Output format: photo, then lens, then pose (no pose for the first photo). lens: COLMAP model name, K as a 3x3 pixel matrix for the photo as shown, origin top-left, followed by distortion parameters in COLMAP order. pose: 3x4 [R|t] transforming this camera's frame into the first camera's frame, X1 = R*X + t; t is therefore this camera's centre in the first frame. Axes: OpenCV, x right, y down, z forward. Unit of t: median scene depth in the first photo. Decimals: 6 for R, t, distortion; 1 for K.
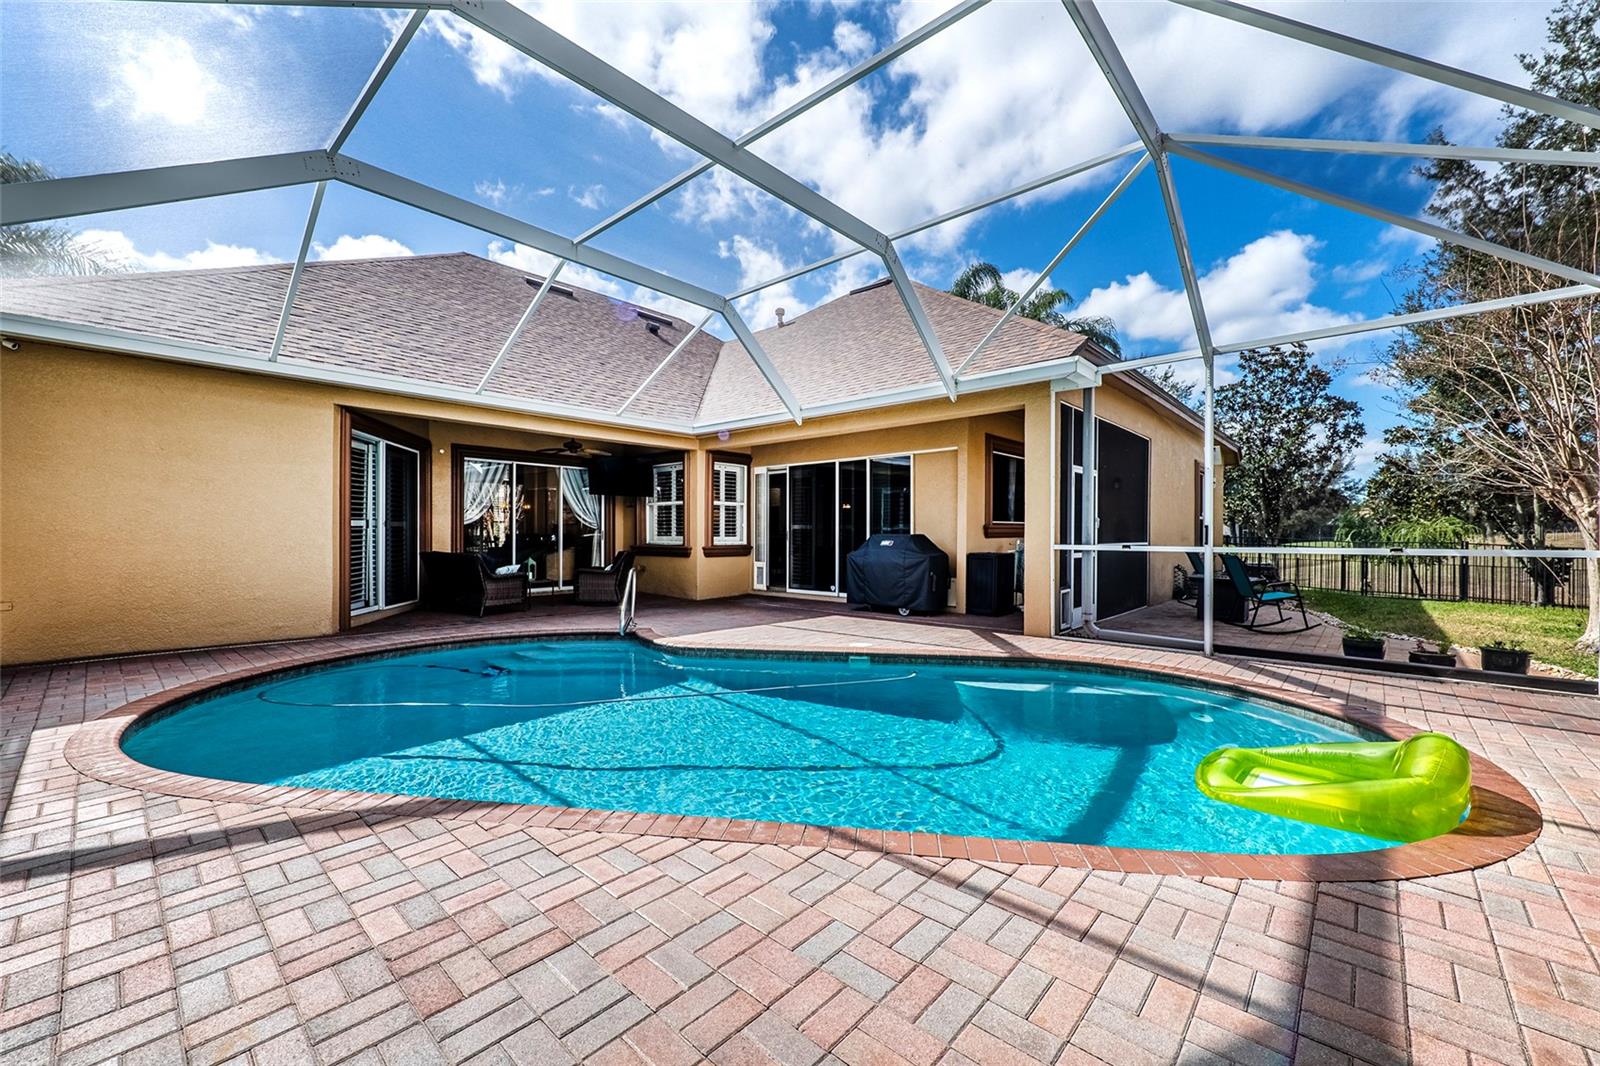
lens RADIAL K [[637.9, 0, 800.0], [0, 637.9, 533.0], [0, 0, 1]] dist [-0.000023, 0.000013]
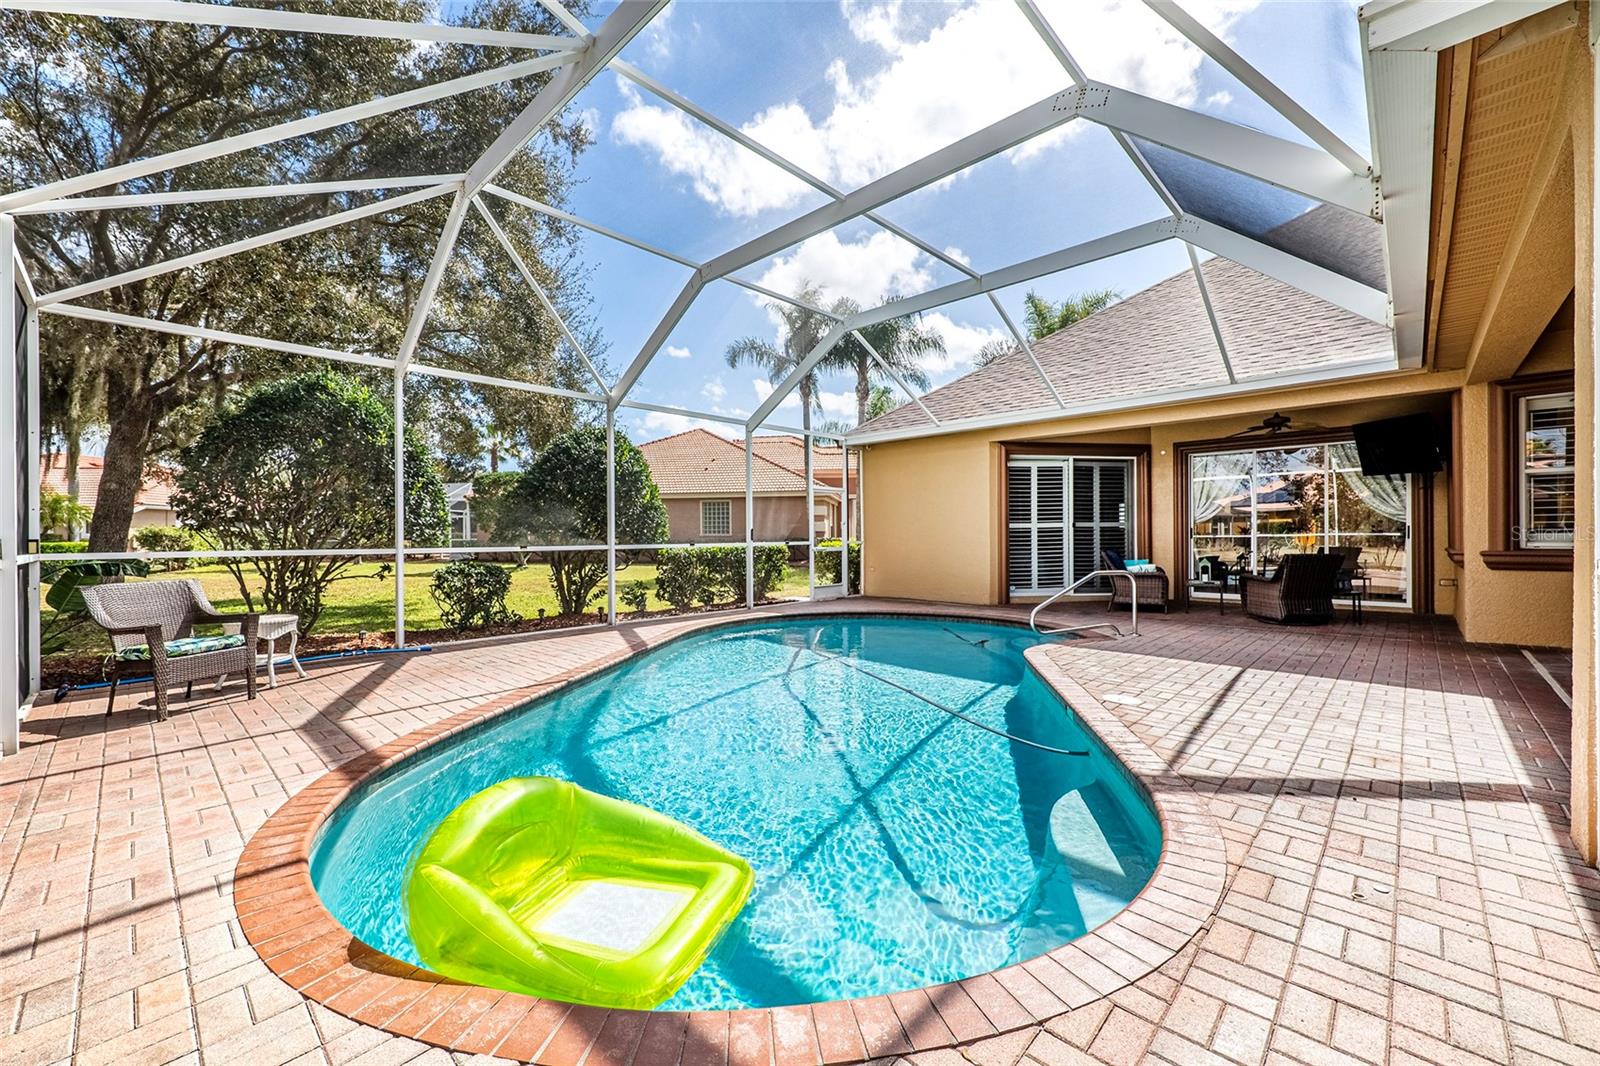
lens RADIAL K [[637.9, 0, 800.0], [0, 637.9, 533.0], [0, 0, 1]] dist [-0.000023, 0.000013]
pose [[-0.028720, -0.005137, -0.999574, 1.444490], [0.009884, 0.999936, -0.005422, 0.007215], [0.999539, -0.010035, -0.028667, 1.291920]]
